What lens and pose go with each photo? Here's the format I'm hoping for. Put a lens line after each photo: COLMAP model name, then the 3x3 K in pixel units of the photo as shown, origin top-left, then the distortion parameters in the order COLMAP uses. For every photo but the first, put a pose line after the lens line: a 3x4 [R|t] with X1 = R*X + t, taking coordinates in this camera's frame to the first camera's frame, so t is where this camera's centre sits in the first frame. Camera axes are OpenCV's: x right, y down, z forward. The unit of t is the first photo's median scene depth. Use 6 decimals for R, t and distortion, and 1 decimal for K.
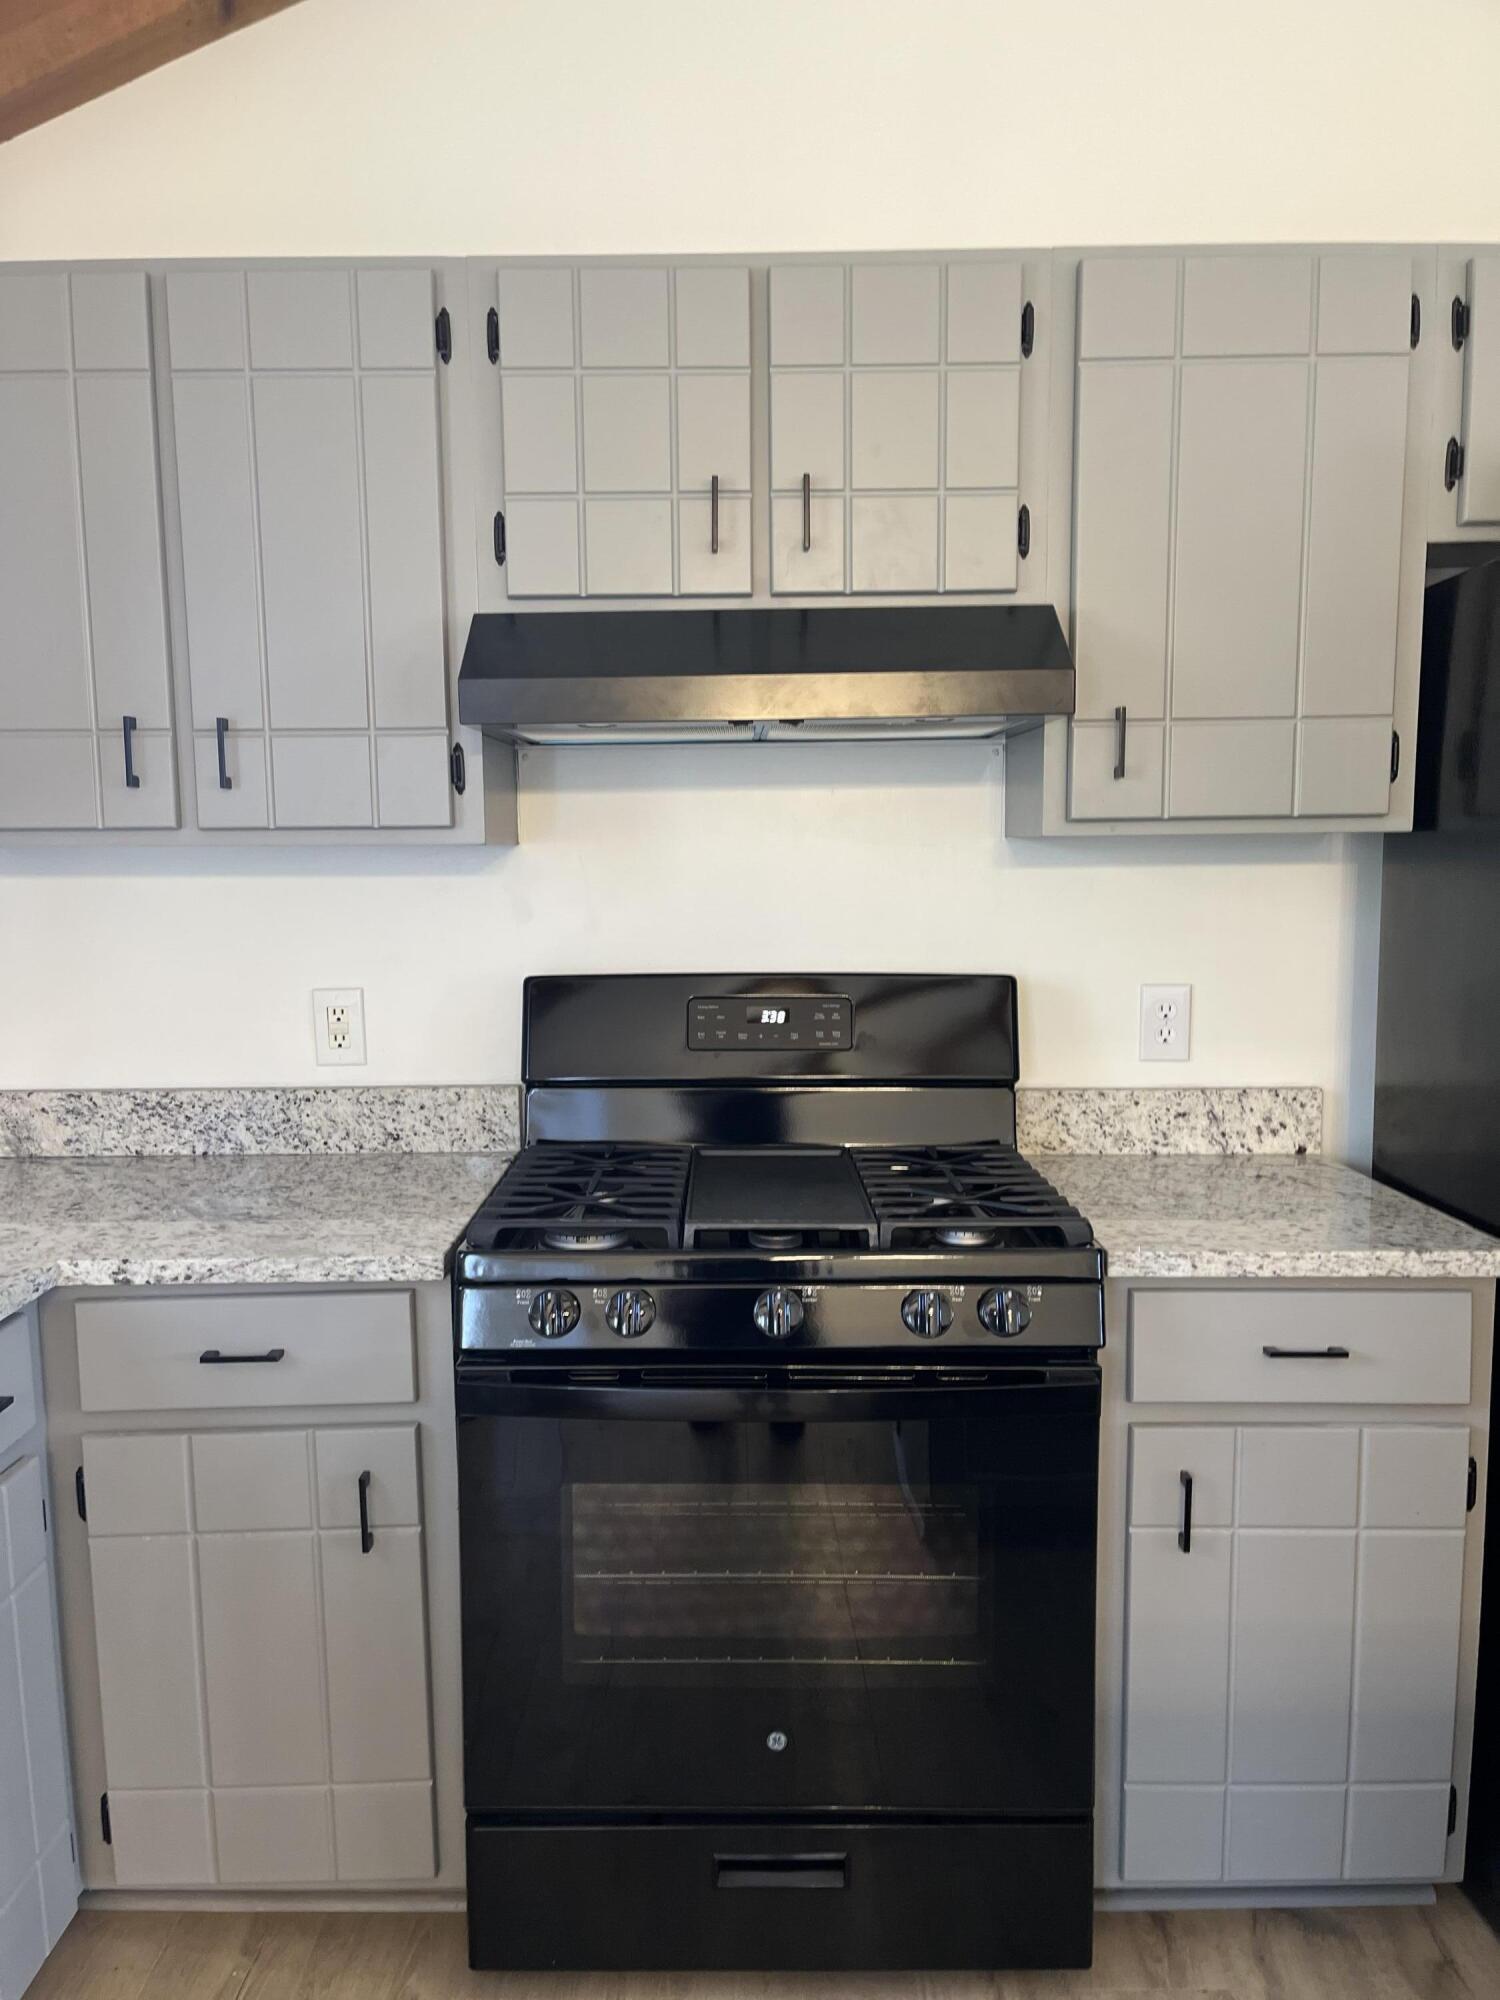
lens RADIAL K [[1536.1, 0, 748.2], [0, 1536.1, 1021.5], [0, 0, 1]] dist [0.060575, -0.076794]
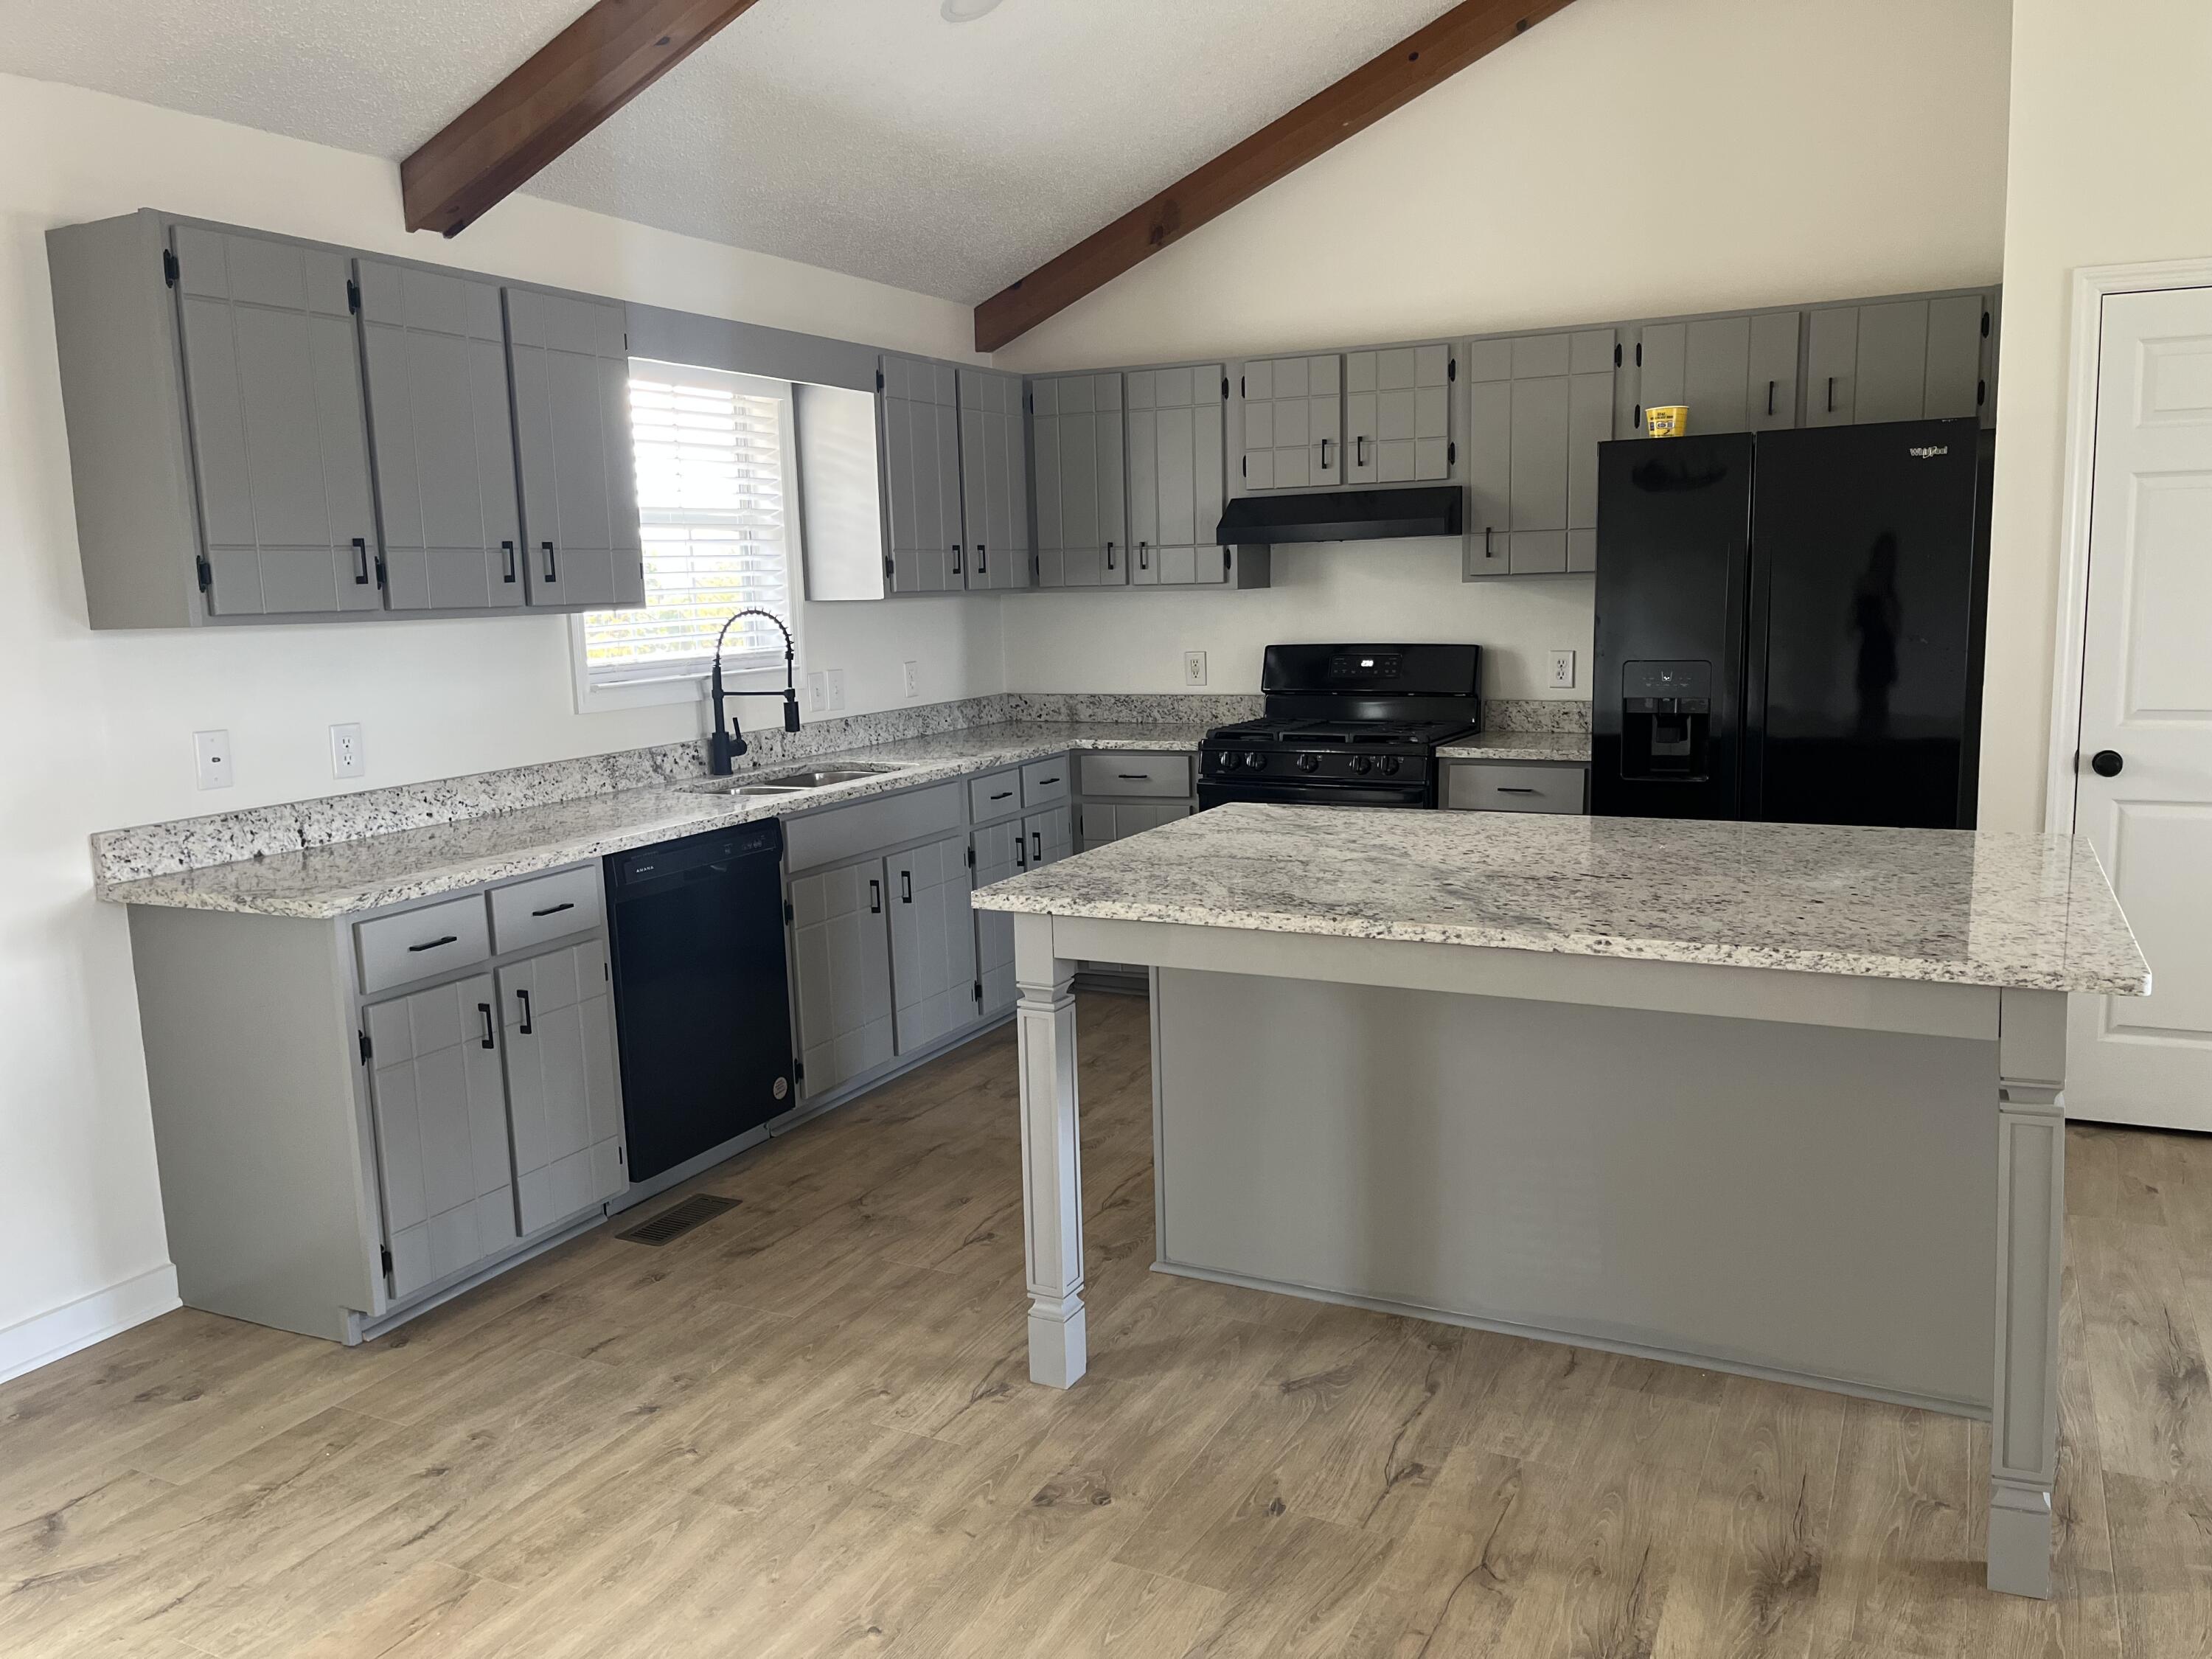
lens RADIAL K [[1698.9, 0, 1111.2], [0, 1698.9, 821.3], [0, 0, 1]] dist [0.060575, -0.076794]
pose [[0.897422, 0.047785, -0.438577, 0.882459], [-0.029962, 0.998423, 0.047474, 0.136125], [0.440154, -0.029464, 0.897439, -1.584816]]
